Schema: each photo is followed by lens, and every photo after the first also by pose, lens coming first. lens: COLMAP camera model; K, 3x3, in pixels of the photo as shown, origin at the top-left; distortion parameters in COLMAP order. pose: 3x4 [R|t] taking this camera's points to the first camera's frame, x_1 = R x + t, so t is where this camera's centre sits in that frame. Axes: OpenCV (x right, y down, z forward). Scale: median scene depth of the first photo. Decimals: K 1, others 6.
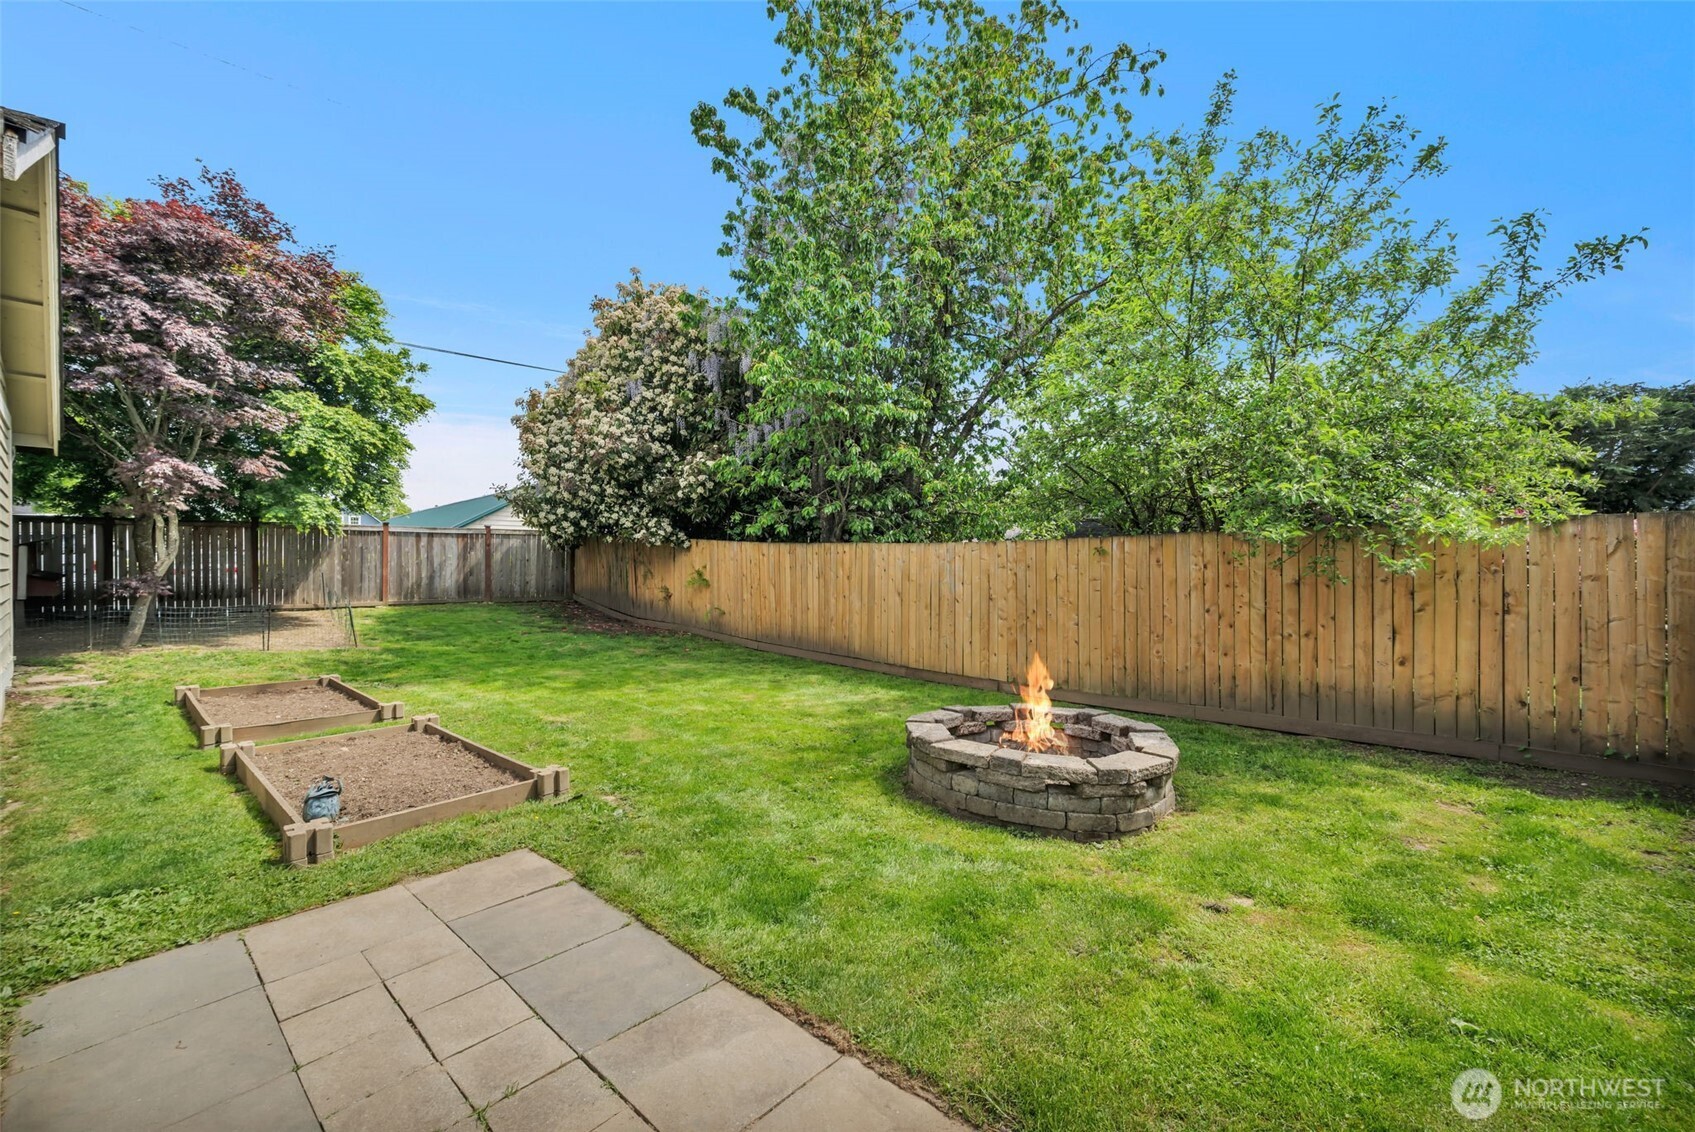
lens RADIAL K [[665.0, 0, 857.8], [0, 665.0, 564.6], [0, 0, 1]] dist [0.001052, 0.000161]
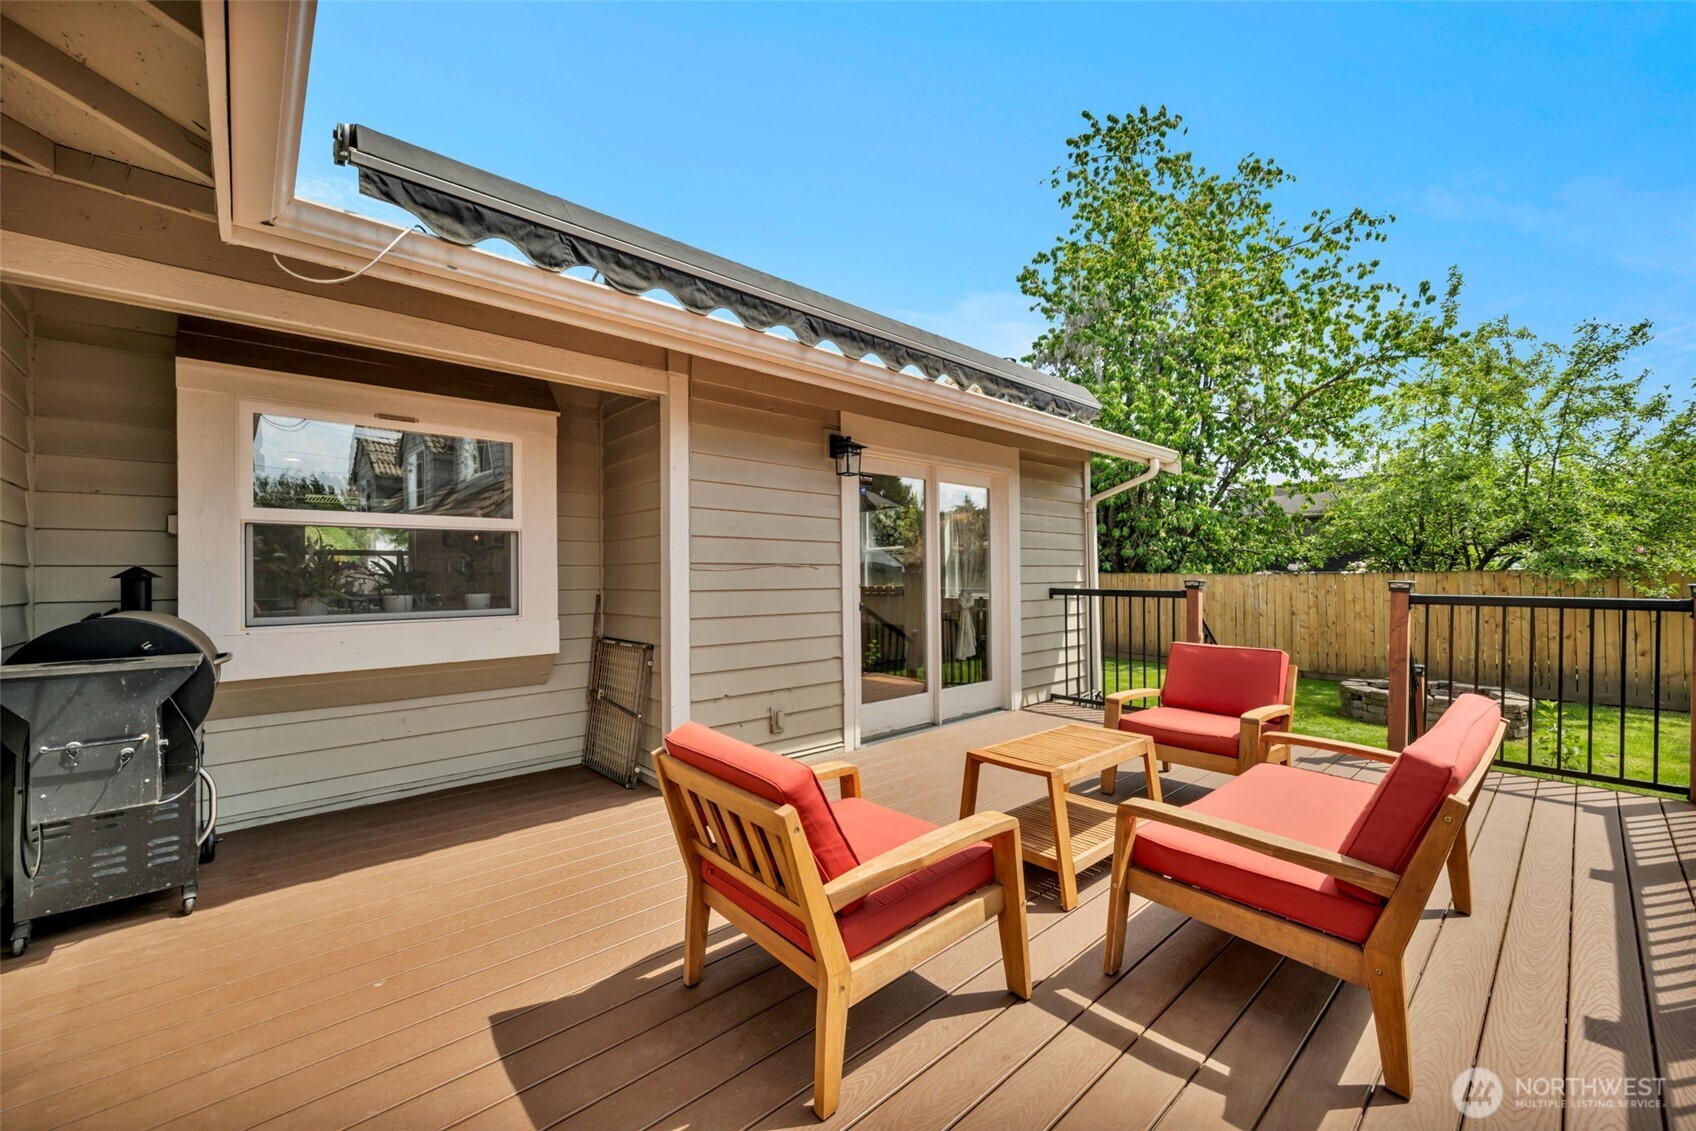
lens RADIAL K [[652.5, 0, 835.2], [0, 652.5, 565.5], [0, 0, 1]] dist [-0.000758, -0.000131]
pose [[0.994129, -0.001792, -0.108185, -0.676940], [-0.000961, 0.999677, -0.025388, -0.017575], [0.108195, 0.025343, 0.993807, -0.554286]]
